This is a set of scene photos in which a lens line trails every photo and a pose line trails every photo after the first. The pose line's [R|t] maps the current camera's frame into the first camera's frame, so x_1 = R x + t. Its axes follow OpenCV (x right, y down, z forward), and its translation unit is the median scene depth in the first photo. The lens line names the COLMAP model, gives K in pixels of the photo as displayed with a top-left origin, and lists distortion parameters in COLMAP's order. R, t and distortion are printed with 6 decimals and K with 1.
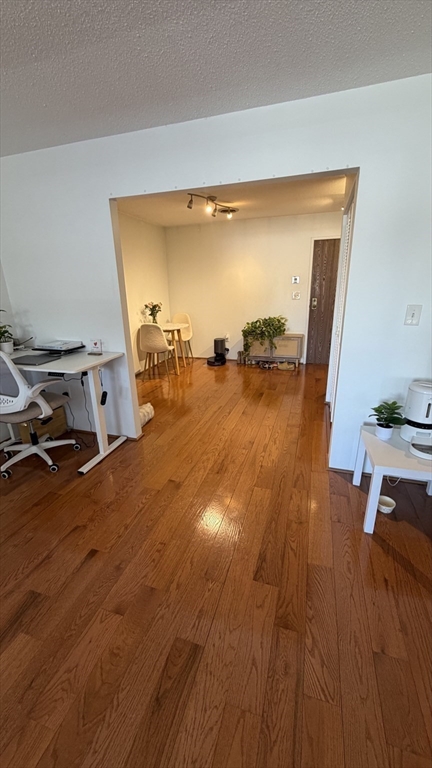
lens RADIAL K [[304.8, 0, 216.5], [0, 304.8, 383.5], [0, 0, 1]] dist [0.000727, 0.000122]
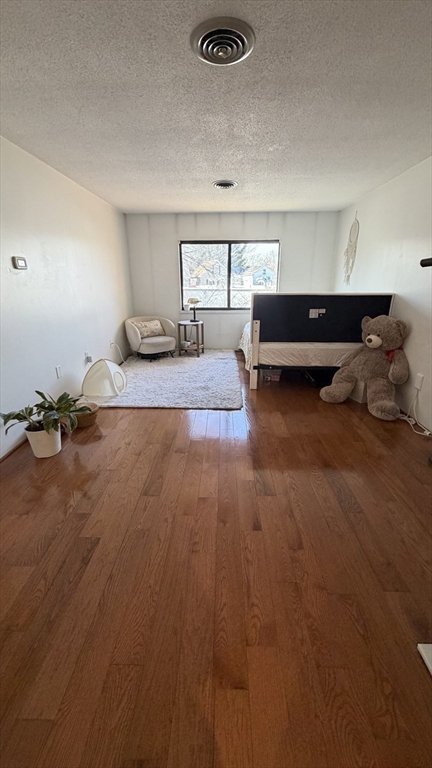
lens RADIAL K [[304.8, 0, 215.8], [0, 304.8, 383.4], [0, 0, 1]] dist [0.000727, 0.000122]
pose [[-0.959957, 0.112936, -0.256375, -0.050918], [-0.071483, 0.786104, 0.613947, -0.407305], [0.270874, 0.607690, -0.746552, 1.261174]]
